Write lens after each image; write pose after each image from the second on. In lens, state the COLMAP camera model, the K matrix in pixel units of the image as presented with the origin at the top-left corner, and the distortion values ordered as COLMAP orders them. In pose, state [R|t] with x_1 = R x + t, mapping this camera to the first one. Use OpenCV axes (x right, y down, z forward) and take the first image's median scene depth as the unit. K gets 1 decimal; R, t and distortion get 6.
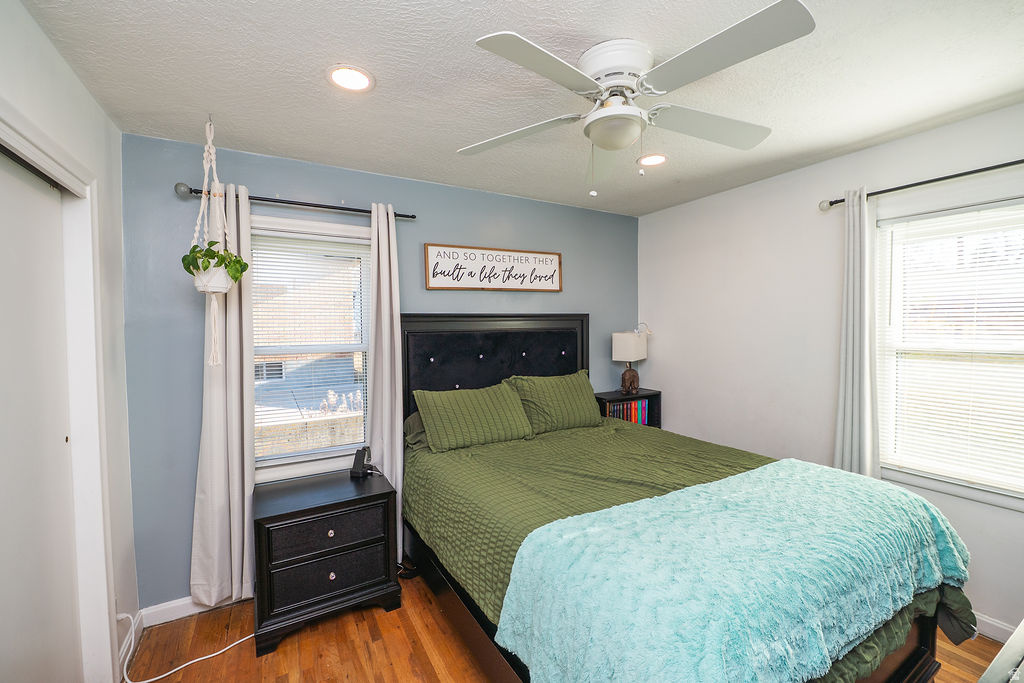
lens RADIAL K [[409.8, 0, 512.0], [0, 409.8, 341.5], [0, 0, 1]] dist [-0.003632, -0.002998]
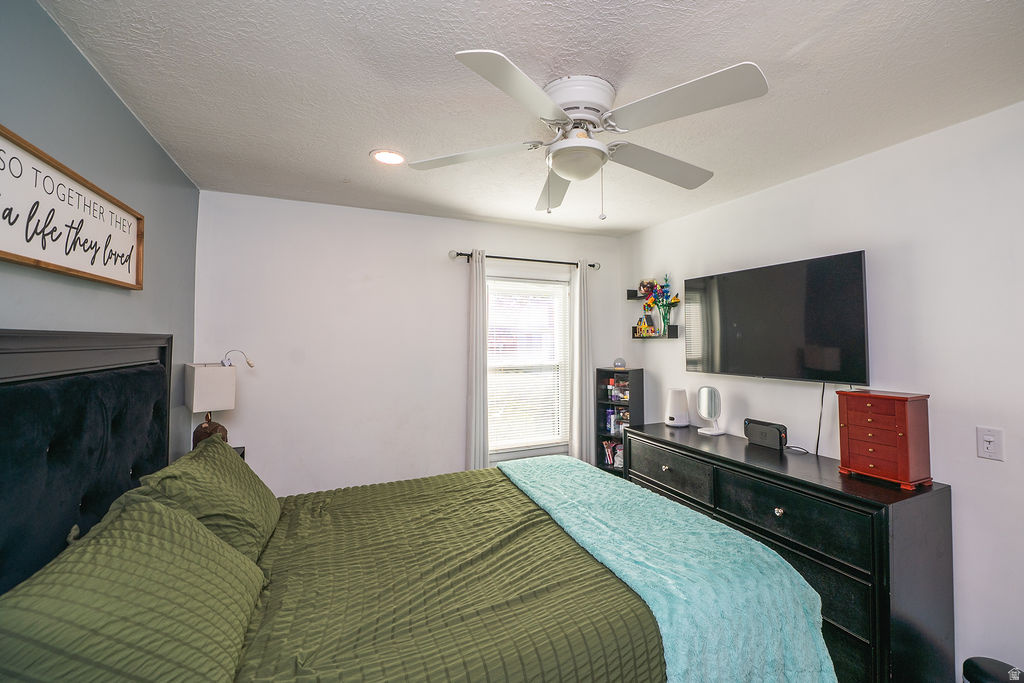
lens RADIAL K [[440.1, 0, 512.7], [0, 440.1, 324.7], [0, 0, 1]] dist [0.000103, -0.000380]
pose [[0.103597, 0.044133, 0.993640, -0.423206], [0.039720, 0.998035, -0.048470, -0.038636], [-0.993826, 0.044489, 0.101640, 0.551581]]
